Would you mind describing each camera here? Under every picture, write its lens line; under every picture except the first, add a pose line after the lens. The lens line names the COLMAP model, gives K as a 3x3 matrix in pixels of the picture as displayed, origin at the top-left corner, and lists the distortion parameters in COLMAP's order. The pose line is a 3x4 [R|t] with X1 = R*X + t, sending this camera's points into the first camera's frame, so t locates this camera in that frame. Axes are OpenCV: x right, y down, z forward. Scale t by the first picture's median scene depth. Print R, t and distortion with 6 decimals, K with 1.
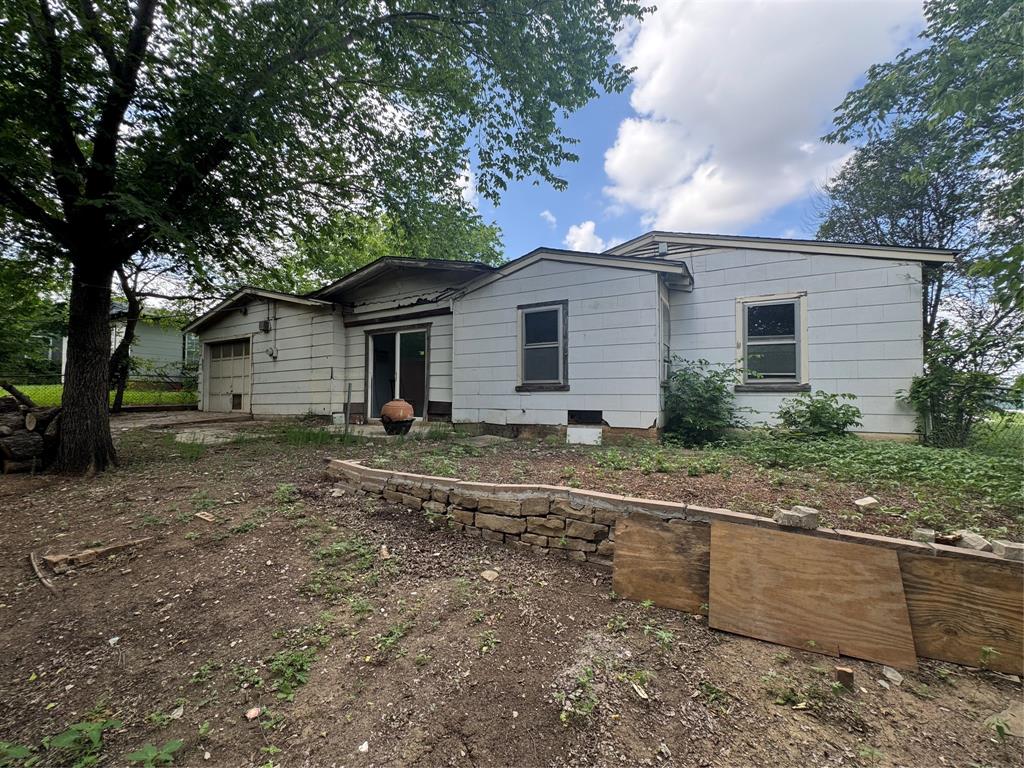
lens RADIAL K [[411.7, 0, 511.1], [0, 411.7, 382.5], [0, 0, 1]] dist [-0.007816, 0.001914]
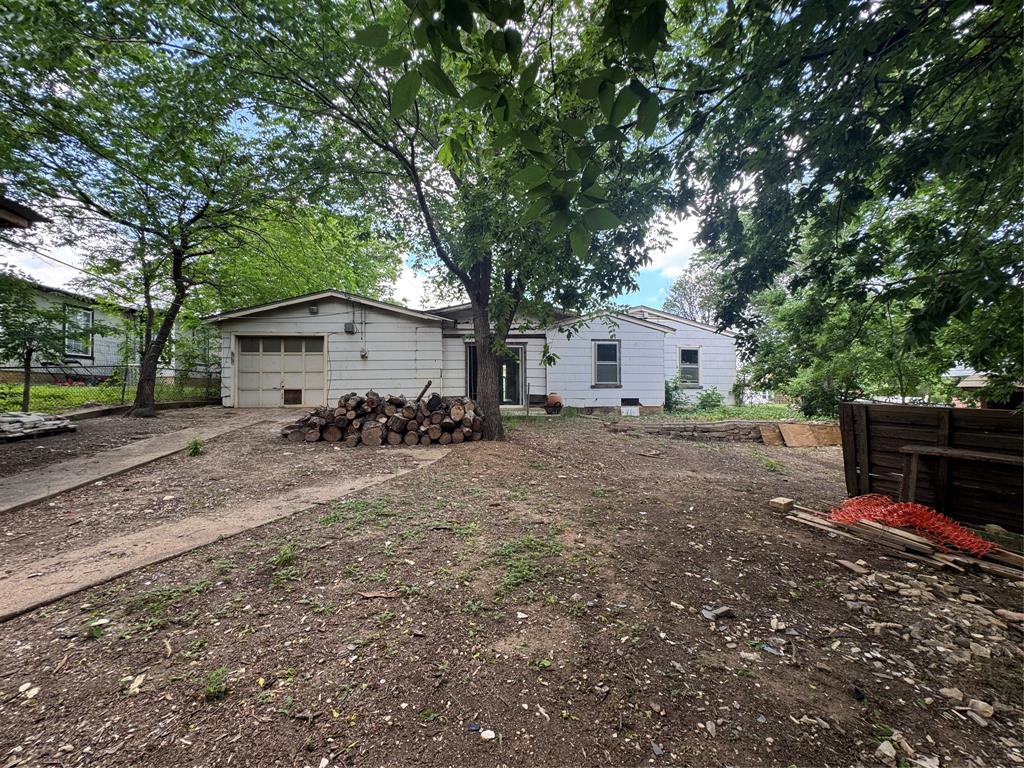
lens RADIAL K [[411.7, 0, 515.6], [0, 411.7, 387.0], [0, 0, 1]] dist [-0.007816, 0.001914]
pose [[0.810857, 0.003999, 0.585231, -1.270448], [-0.016899, 0.999720, 0.016582, -0.007266], [-0.585000, -0.023335, 0.810697, -0.228780]]
